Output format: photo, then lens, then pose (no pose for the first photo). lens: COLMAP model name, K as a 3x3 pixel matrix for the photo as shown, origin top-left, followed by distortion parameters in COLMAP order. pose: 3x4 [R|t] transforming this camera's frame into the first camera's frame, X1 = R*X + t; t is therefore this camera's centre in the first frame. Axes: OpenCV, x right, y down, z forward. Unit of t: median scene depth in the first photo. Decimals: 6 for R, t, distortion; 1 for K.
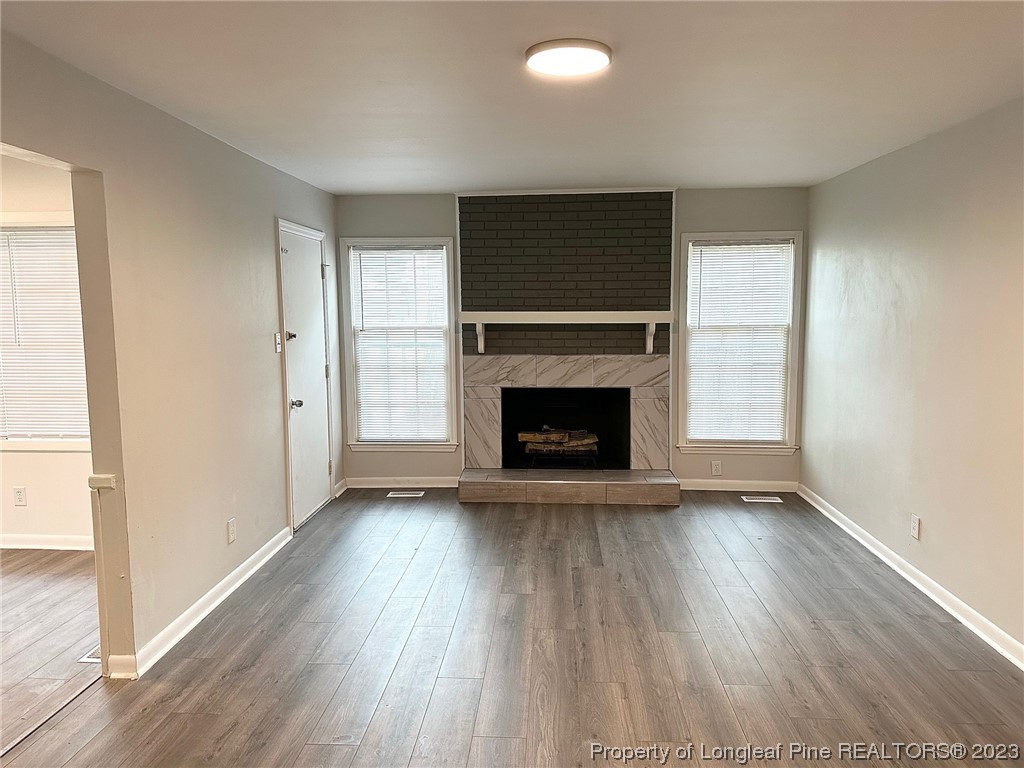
lens RADIAL K [[718.7, 0, 519.2], [0, 718.7, 382.2], [0, 0, 1]] dist [0.102573, -0.076073]
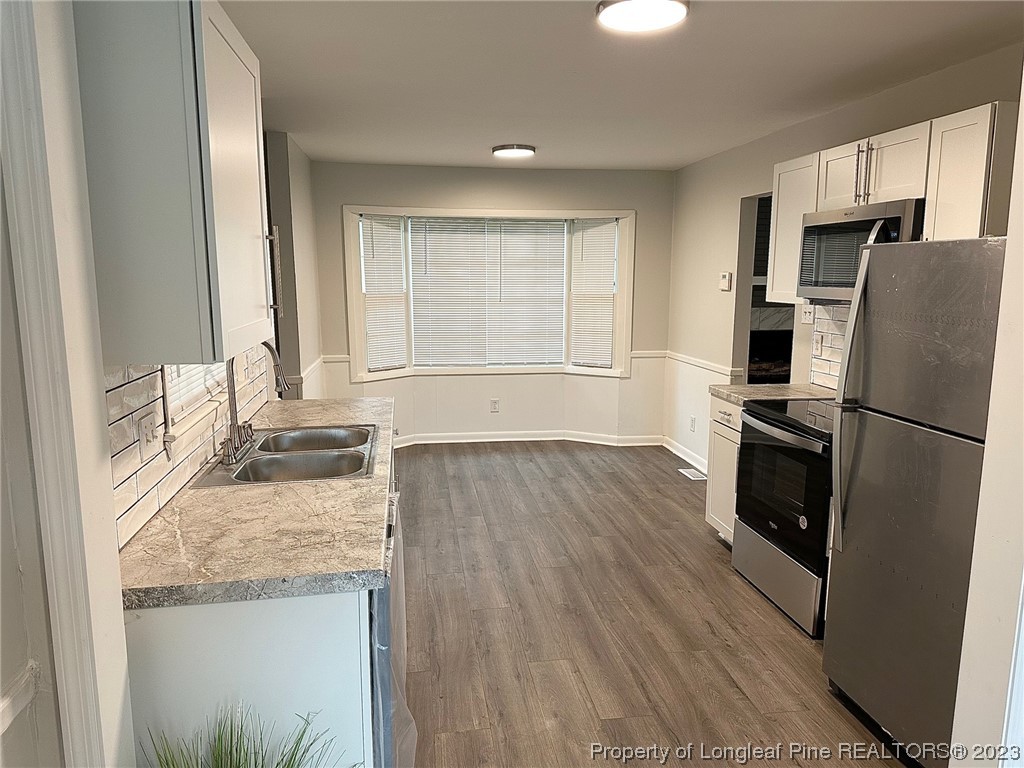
lens RADIAL K [[718.7, 0, 516.8], [0, 718.7, 388.1], [0, 0, 1]] dist [0.102573, -0.076073]
pose [[0.978876, -0.026678, 0.202708, -0.779938], [0.015777, 0.998351, 0.055201, 0.035963], [-0.203846, -0.050837, 0.977682, -0.330972]]
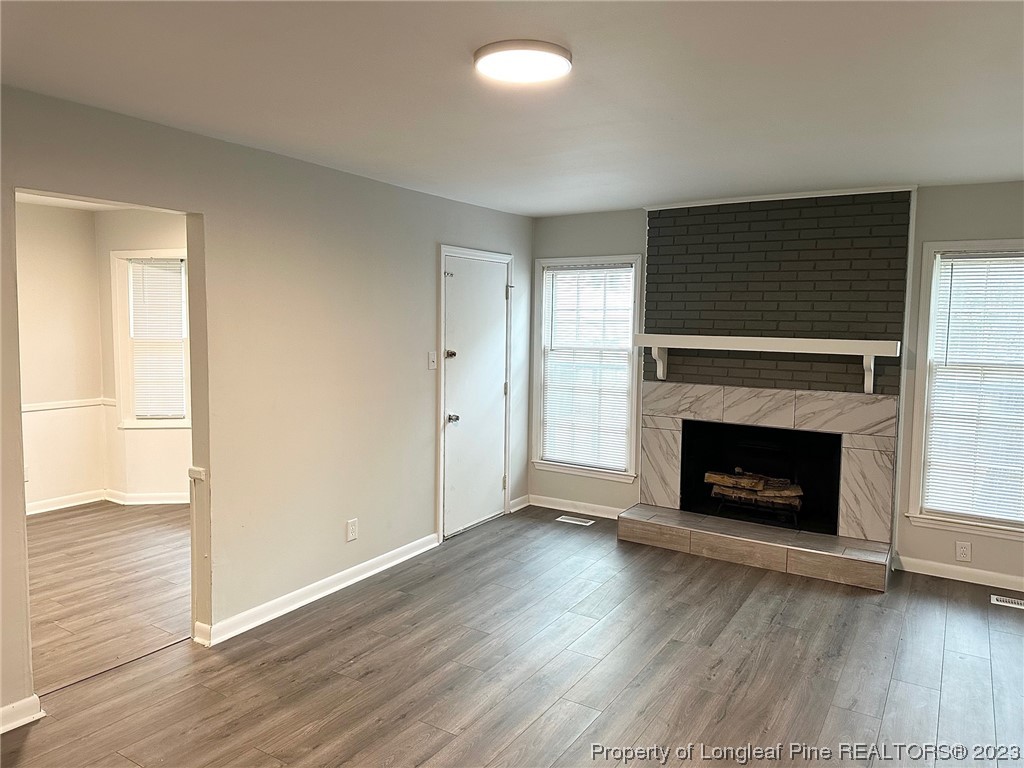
lens RADIAL K [[718.7, 0, 459.5], [0, 718.7, 375.7], [0, 0, 1]] dist [0.102573, -0.076073]
pose [[0.879272, 0.057859, -0.472792, 0.165206], [-0.071072, 0.997420, -0.010116, -0.018934], [0.470987, 0.042497, 0.881116, 0.071853]]
